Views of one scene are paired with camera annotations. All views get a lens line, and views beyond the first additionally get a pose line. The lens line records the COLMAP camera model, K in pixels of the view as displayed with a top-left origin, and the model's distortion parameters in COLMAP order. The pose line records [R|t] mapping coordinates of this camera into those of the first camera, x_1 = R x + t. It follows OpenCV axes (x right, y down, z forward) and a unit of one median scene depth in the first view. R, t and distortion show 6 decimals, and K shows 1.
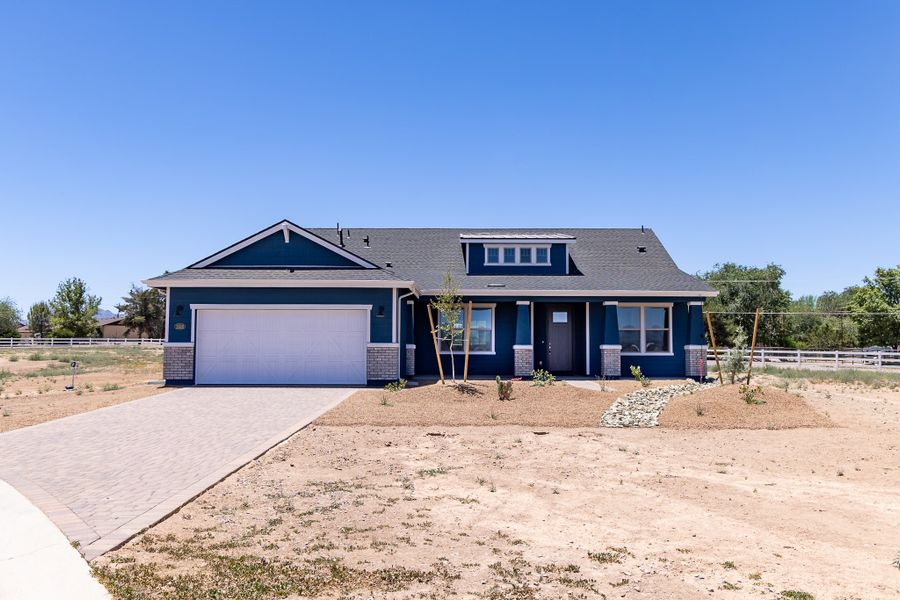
lens RADIAL K [[620.1, 0, 450.0], [0, 620.1, 317.0], [0, 0, 1]] dist [0.003802, 0.000491]
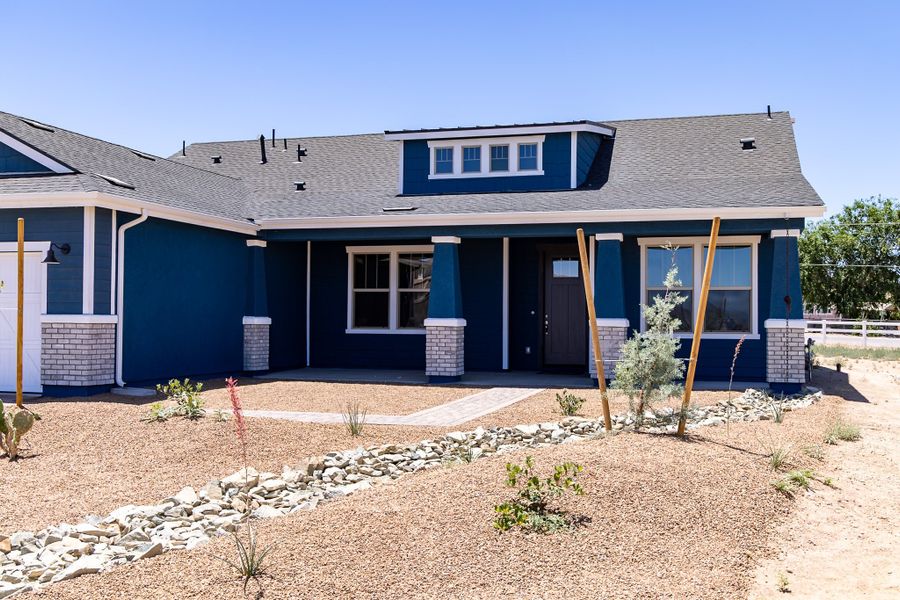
lens RADIAL K [[772.4, 0, 494.8], [0, 772.4, 299.8], [0, 0, 1]] dist [0.000715, 0.000384]
pose [[0.976118, -0.003810, -0.217205, 0.269129], [0.009071, 0.999689, 0.023228, 0.012321], [0.217049, -0.024644, 0.975850, 0.315179]]
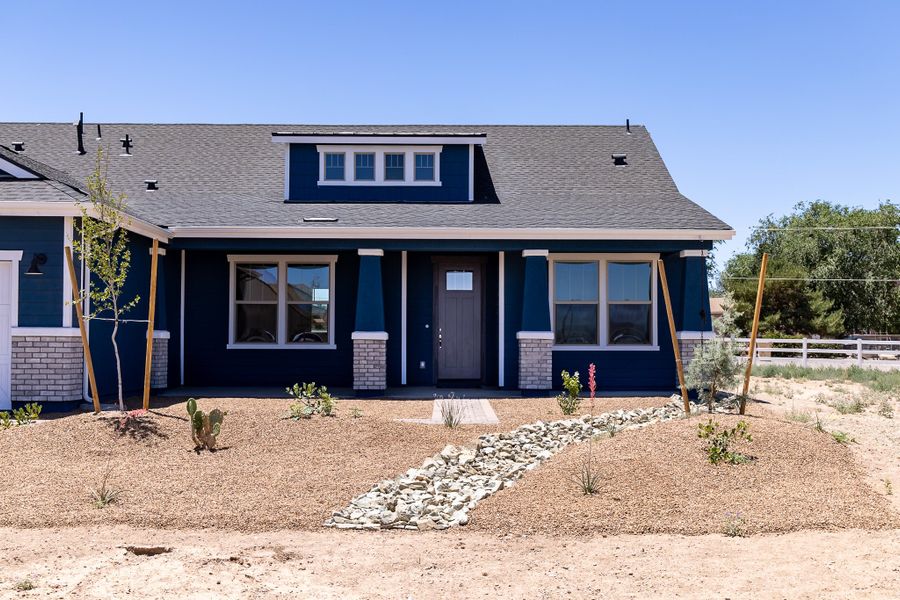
lens RADIAL K [[961.1, 0, 417.6], [0, 961.1, 298.4], [0, 0, 1]] dist [0.009388, 0.011993]
pose [[0.999851, -0.000325, 0.017255, 0.127618], [0.000155, 0.999951, 0.009866, 0.007625], [-0.017258, -0.009862, 0.999802, 0.157093]]
